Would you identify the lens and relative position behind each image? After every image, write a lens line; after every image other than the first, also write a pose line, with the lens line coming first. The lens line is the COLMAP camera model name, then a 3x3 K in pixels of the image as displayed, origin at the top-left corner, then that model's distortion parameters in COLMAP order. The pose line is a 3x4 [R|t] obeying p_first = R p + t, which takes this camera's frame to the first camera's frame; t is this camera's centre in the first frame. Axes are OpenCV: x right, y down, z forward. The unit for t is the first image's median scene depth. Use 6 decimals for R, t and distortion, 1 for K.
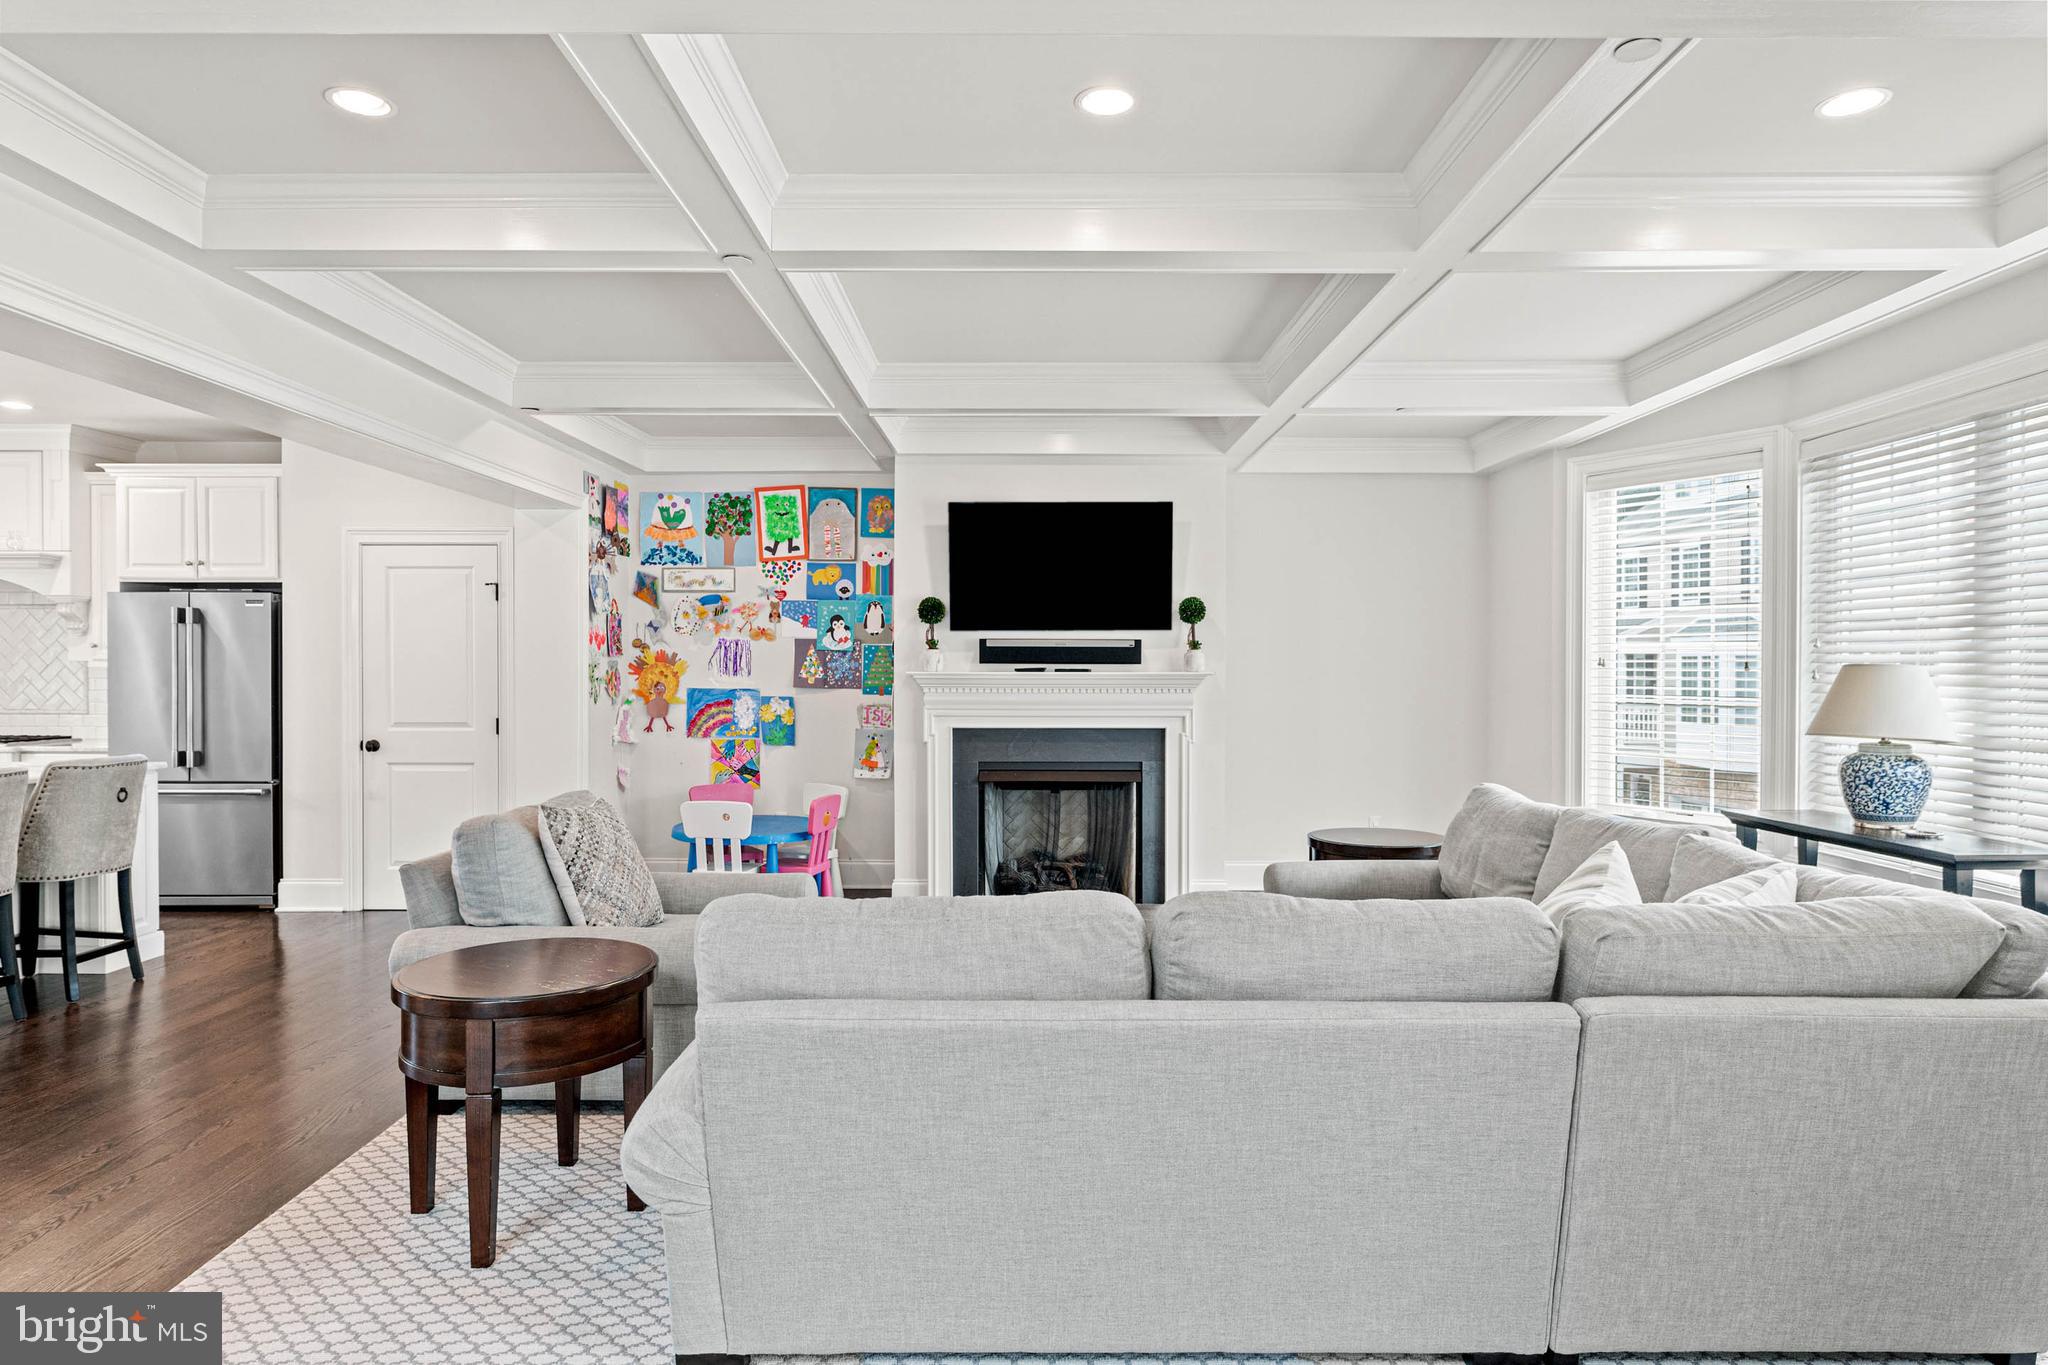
lens RADIAL K [[1181.6, 0, 1030.6], [0, 1181.6, 679.6], [0, 0, 1]] dist [-0.007122, 0.000759]
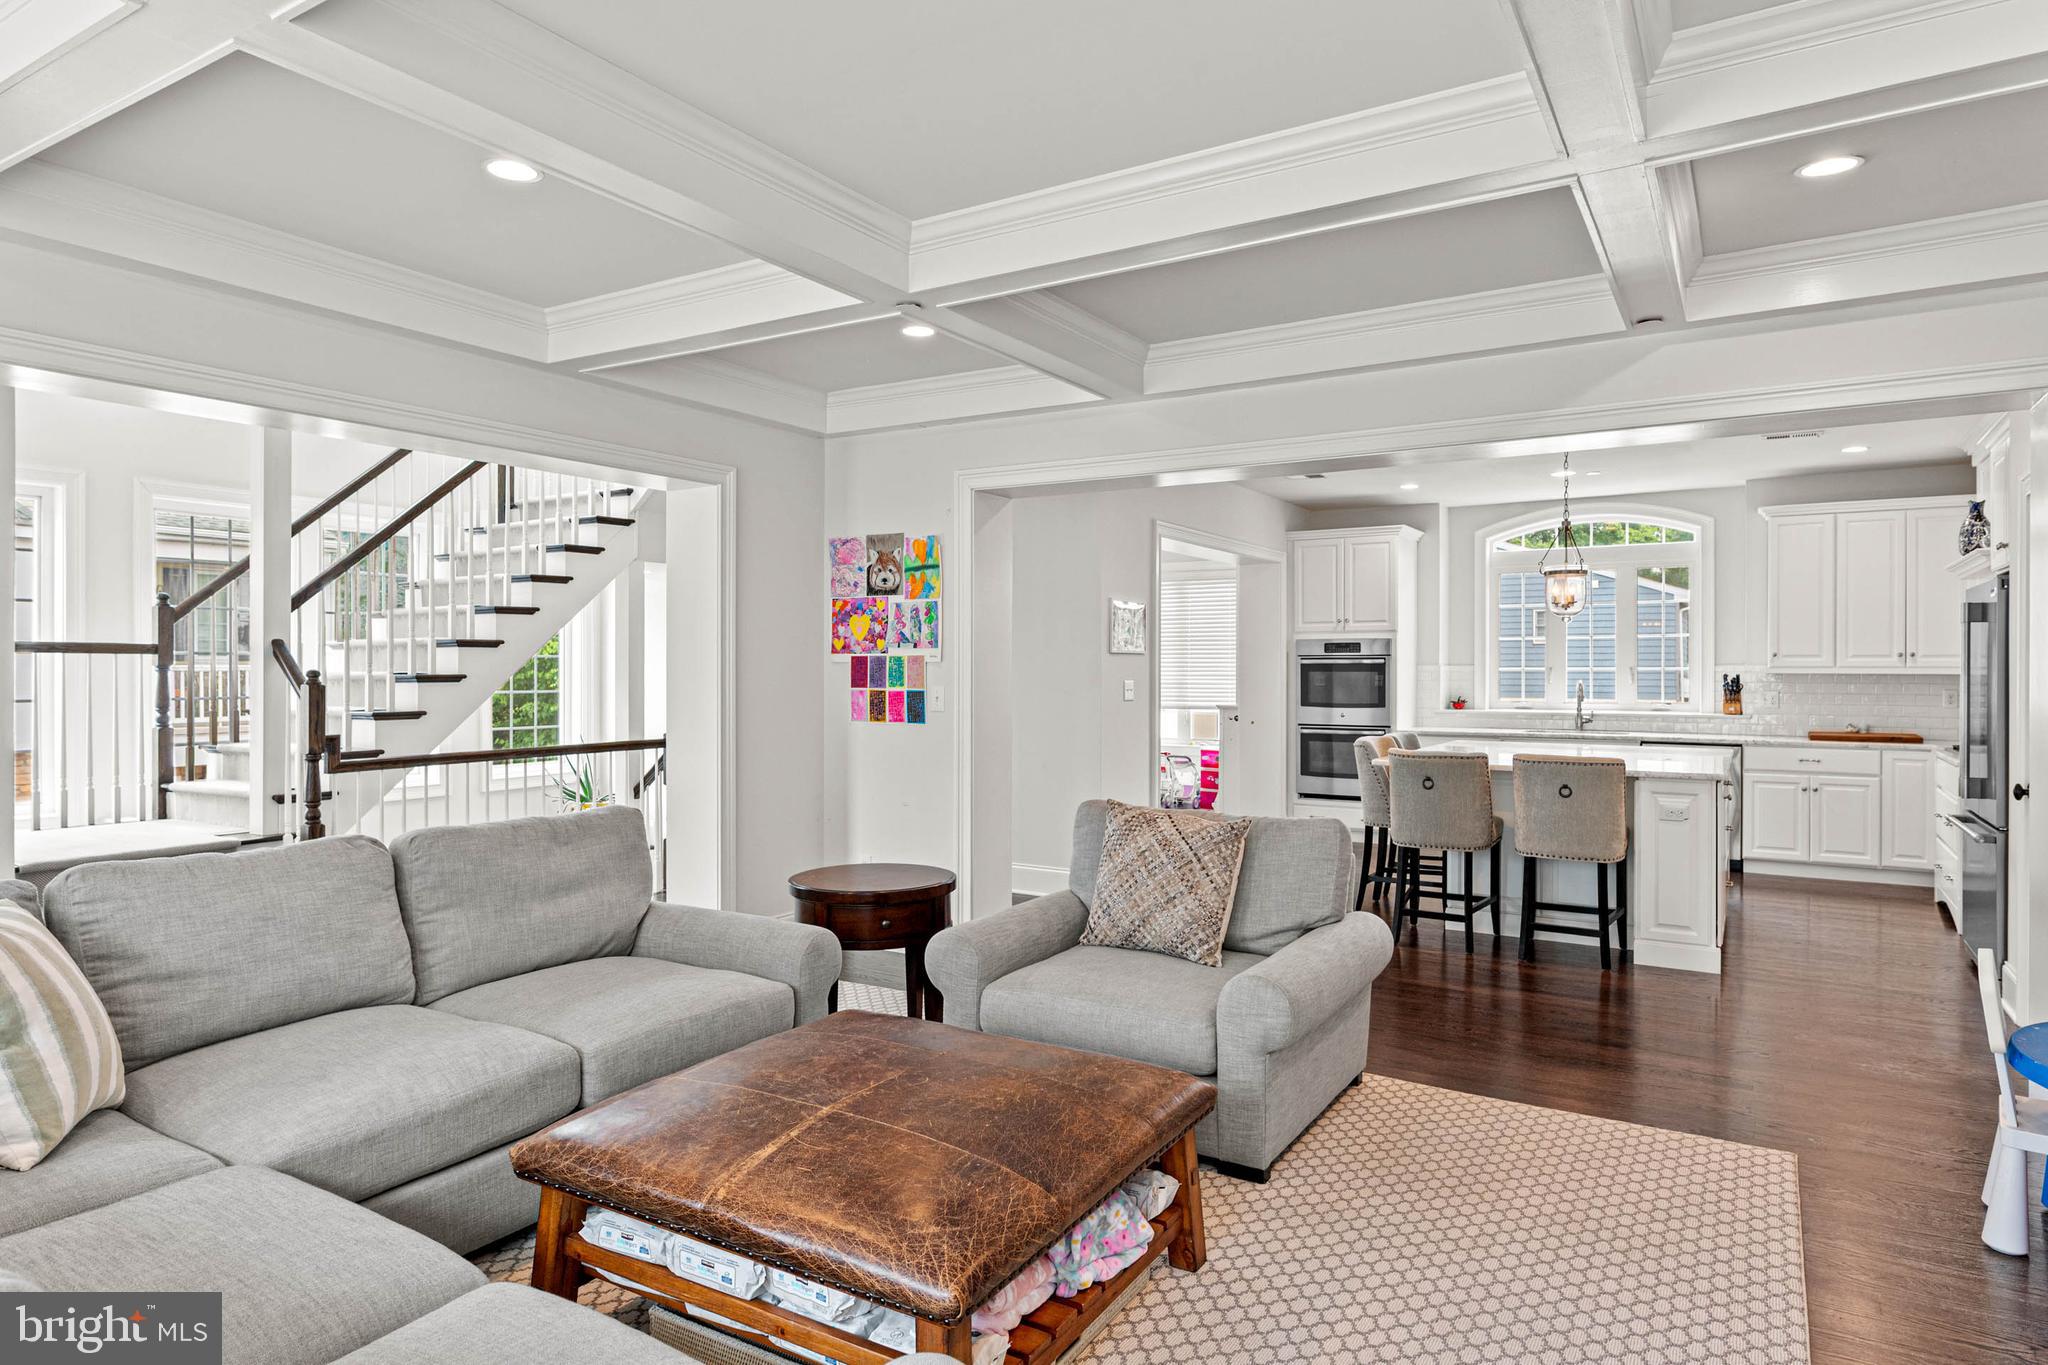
lens RADIAL K [[1181.6, 0, 1023.6], [0, 1181.6, 665.4], [0, 0, 1]] dist [-0.007122, 0.000759]
pose [[-0.533381, -0.005187, -0.845859, 0.288841], [-0.010442, 0.999945, 0.000453, -0.010003], [0.845811, 0.009074, -0.533406, 0.788772]]
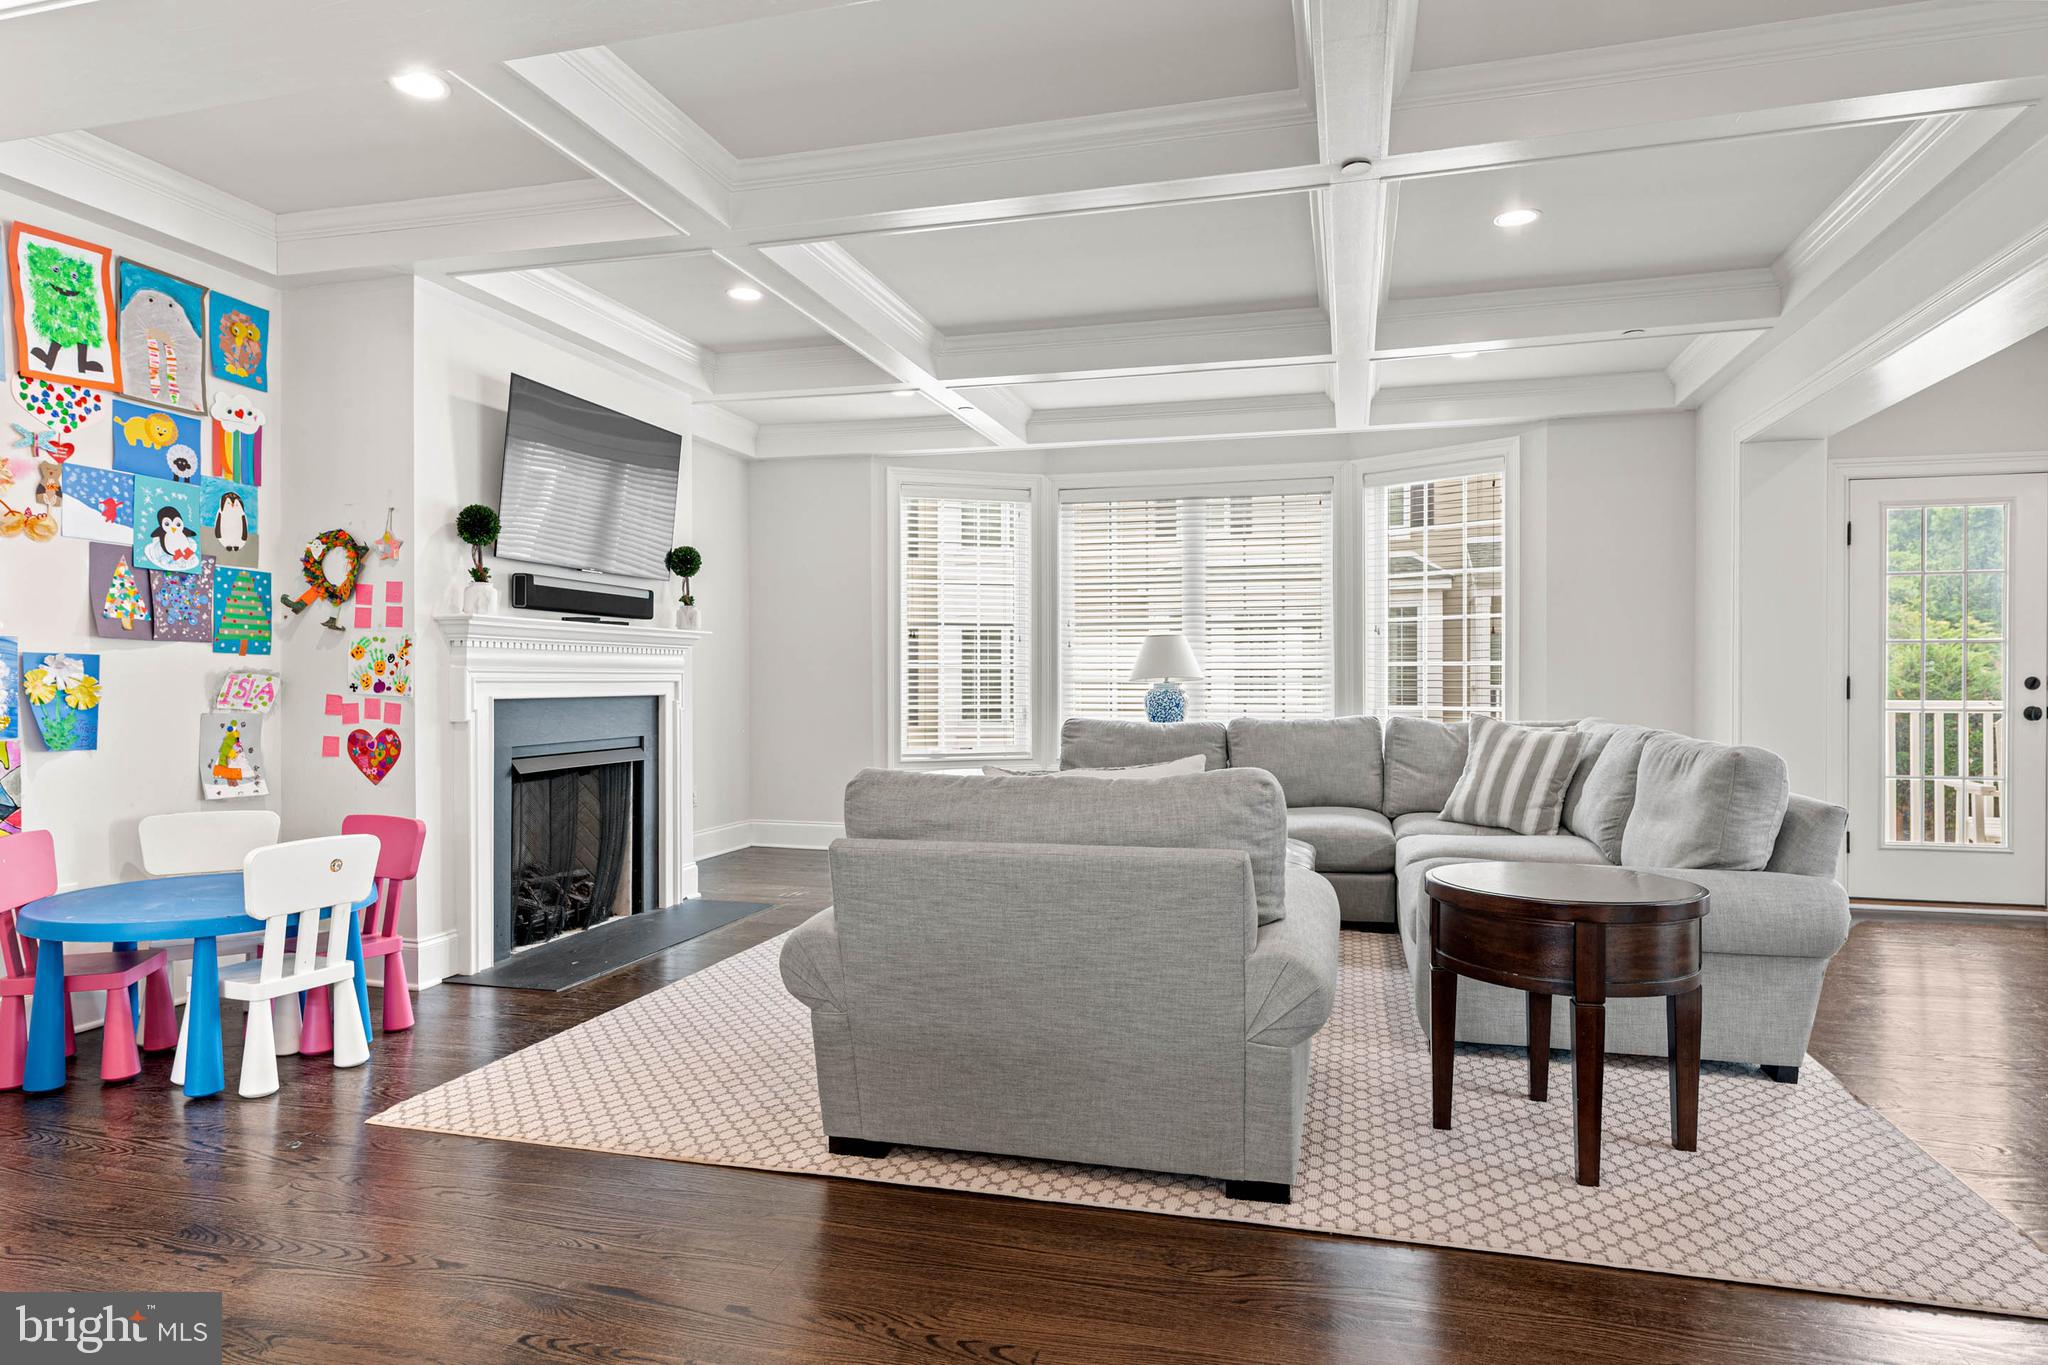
lens RADIAL K [[1181.6, 0, 1024.4], [0, 1181.6, 696.2], [0, 0, 1]] dist [-0.007122, 0.000759]
pose [[0.259519, -0.015653, 0.965611, -0.593133], [0.008108, 0.999869, 0.014029, 0.028927], [-0.965704, 0.004189, 0.259612, 0.475301]]
